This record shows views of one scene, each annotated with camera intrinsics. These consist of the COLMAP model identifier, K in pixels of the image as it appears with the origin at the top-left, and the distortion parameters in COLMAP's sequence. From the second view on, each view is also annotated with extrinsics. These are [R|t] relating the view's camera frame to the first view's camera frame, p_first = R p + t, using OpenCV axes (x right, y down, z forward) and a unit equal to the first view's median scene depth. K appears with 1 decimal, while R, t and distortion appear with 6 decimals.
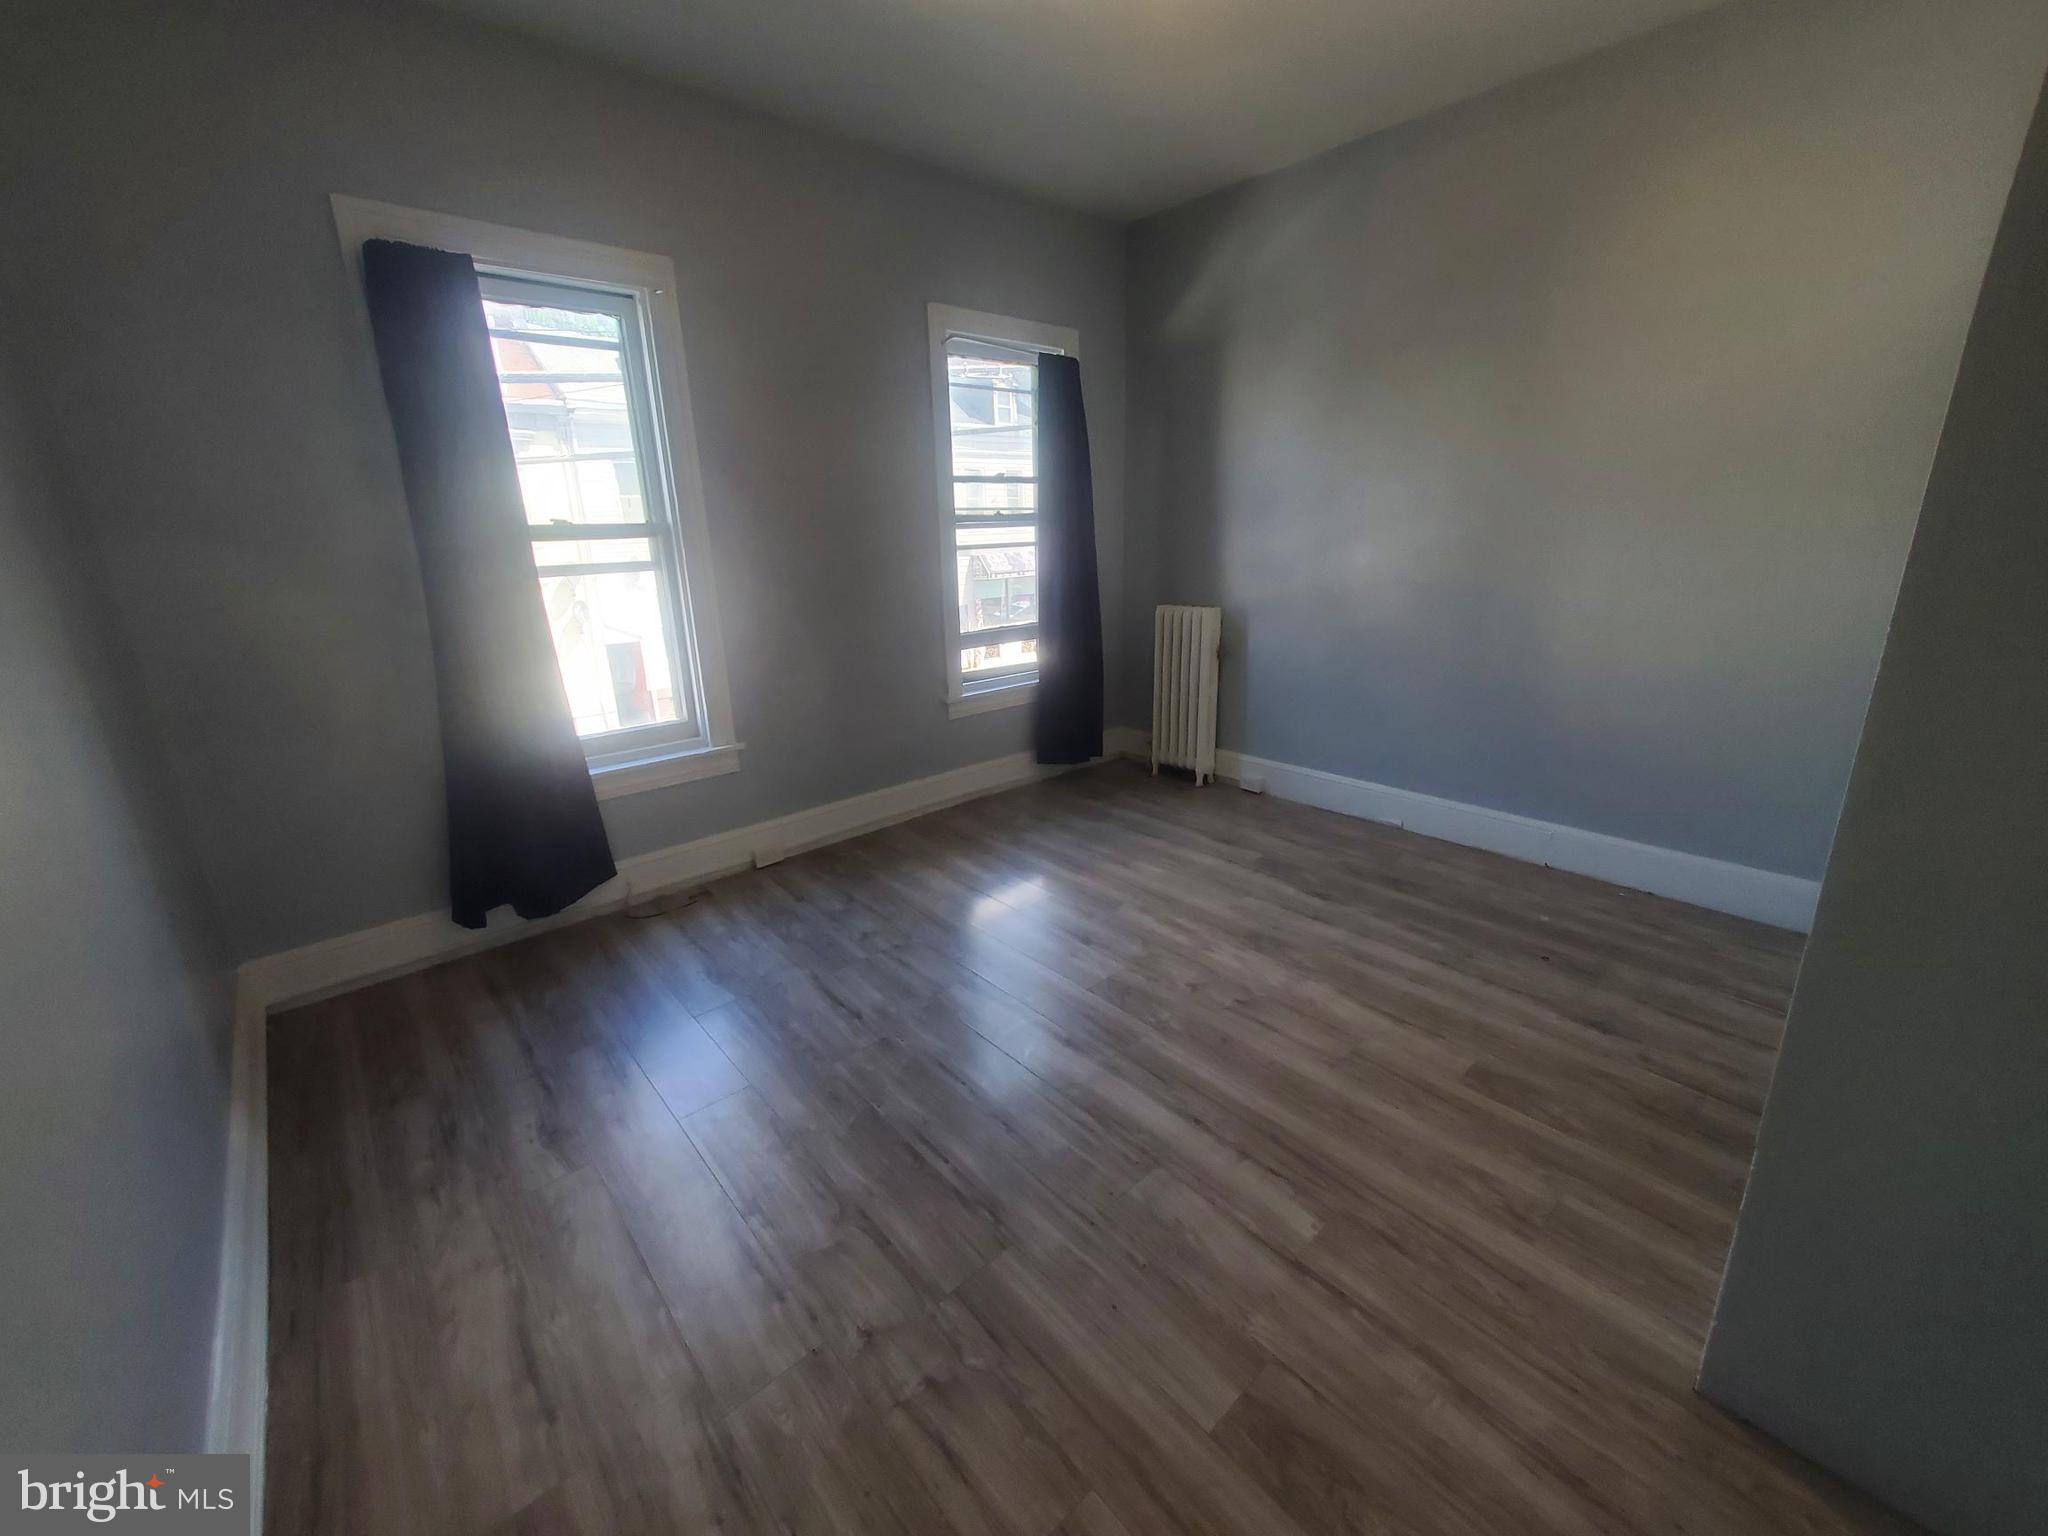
lens RADIAL K [[810.7, 0, 1041.0], [0, 810.7, 762.2], [0, 0, 1]] dist [0.002969, 0.001344]
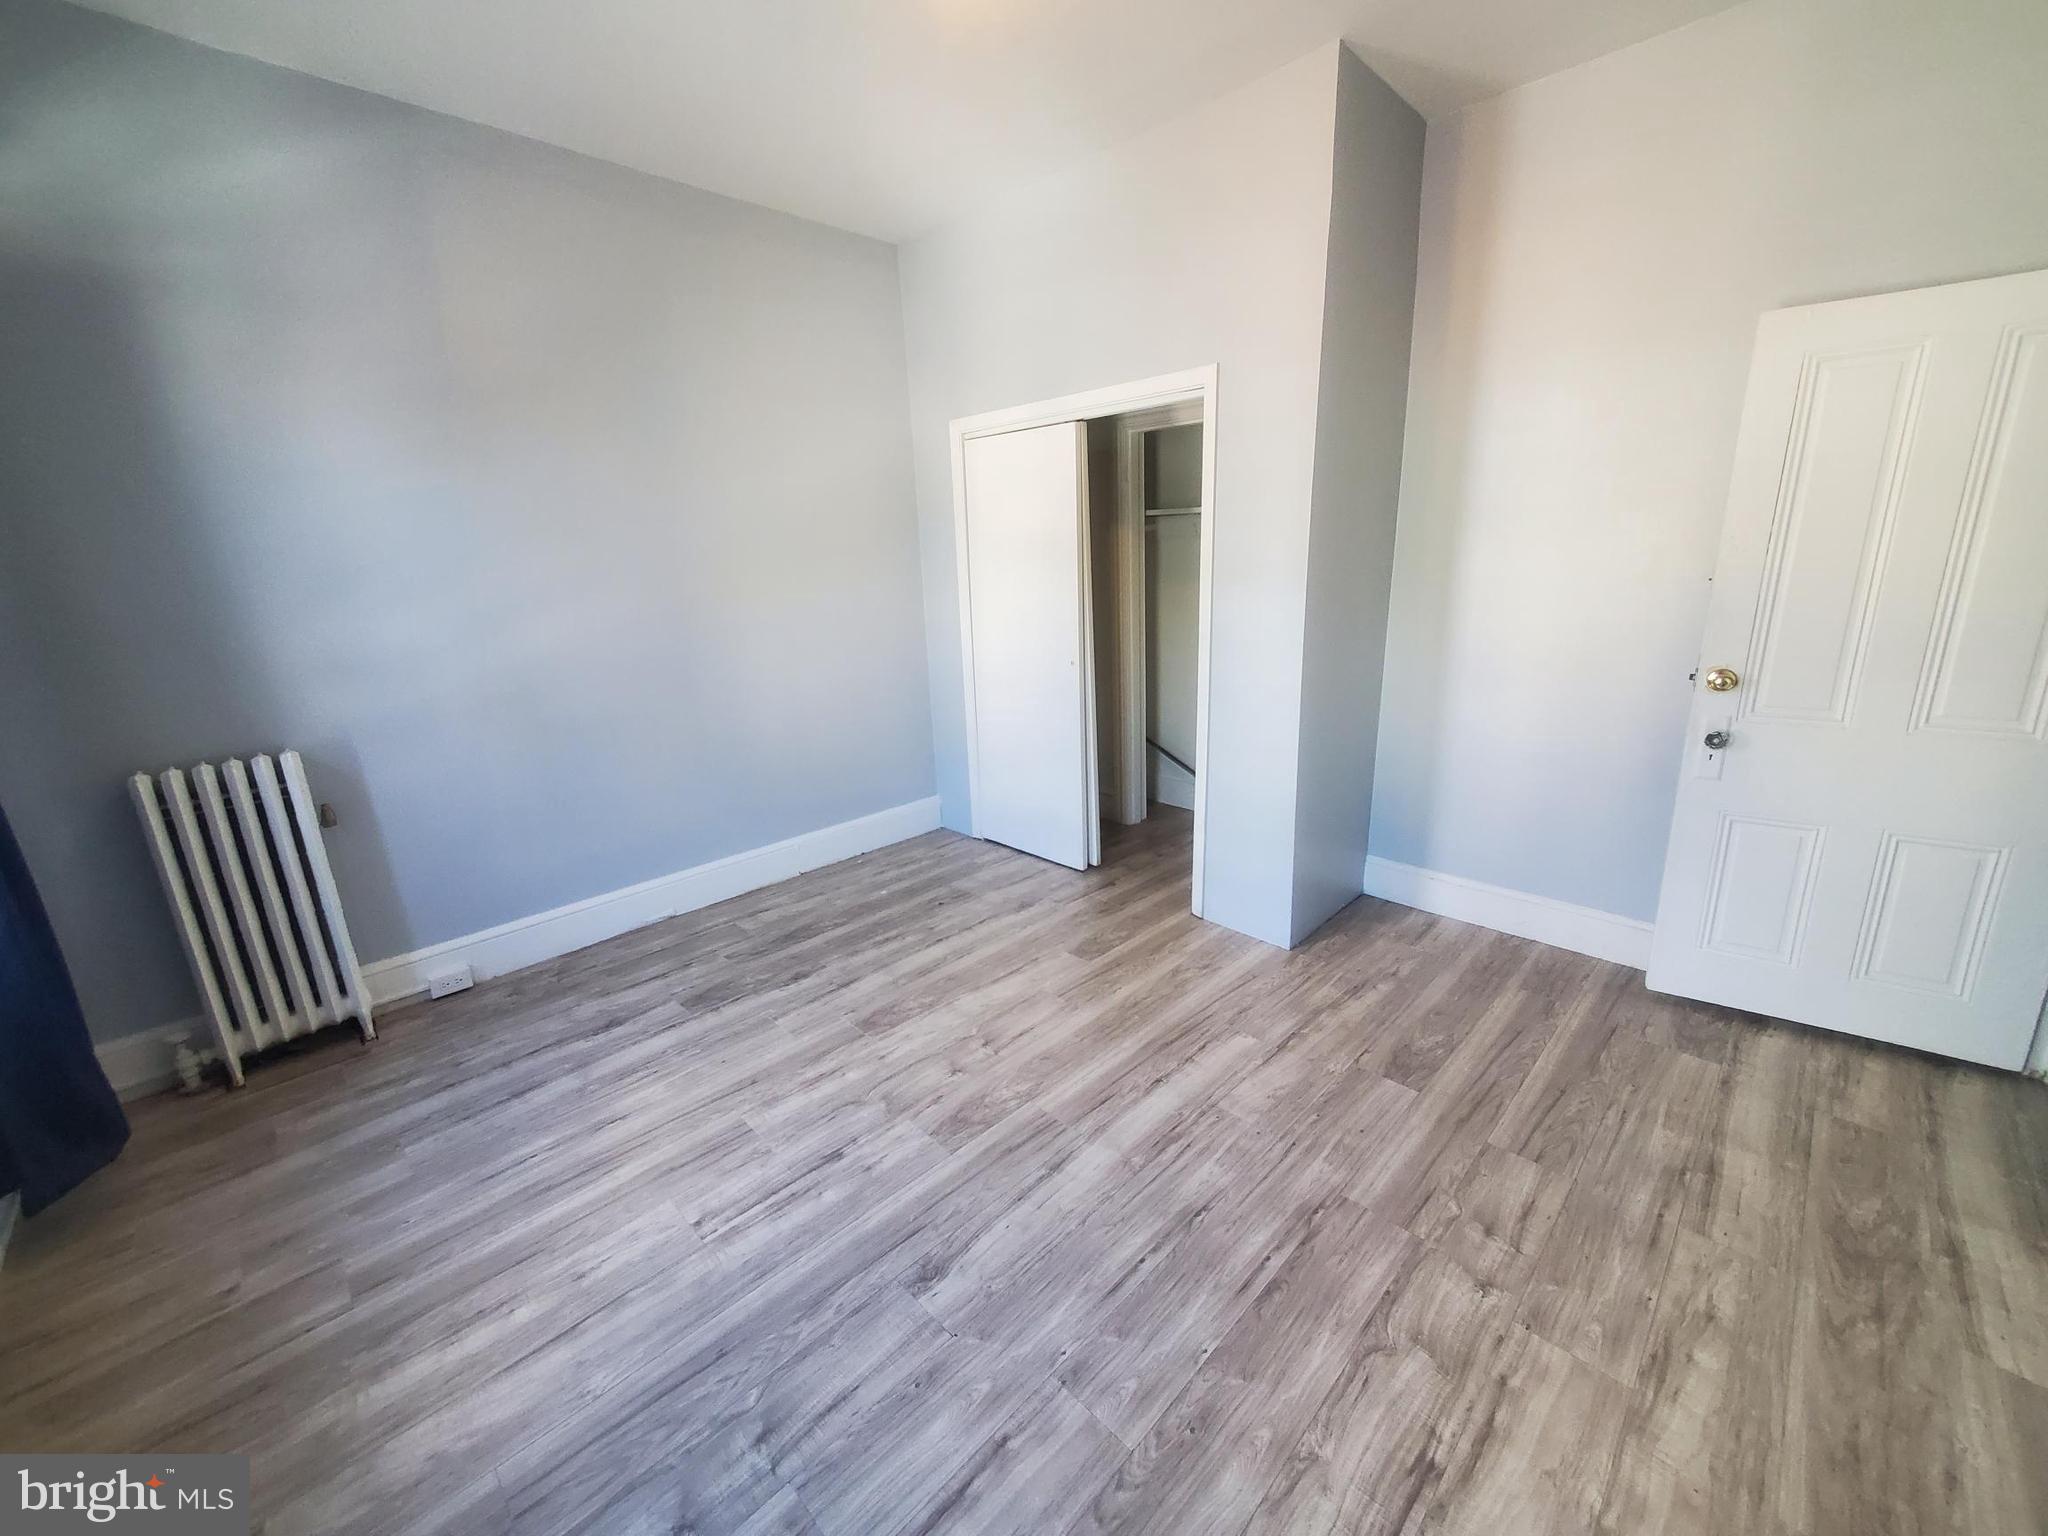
lens RADIAL K [[810.7, 0, 1038.1], [0, 810.7, 770.8], [0, 0, 1]] dist [0.002969, 0.001344]
pose [[-0.056416, -0.236248, 0.970054, -0.703420], [0.326596, 0.913781, 0.241537, -0.254614], [-0.943479, 0.330442, 0.025606, 0.855781]]
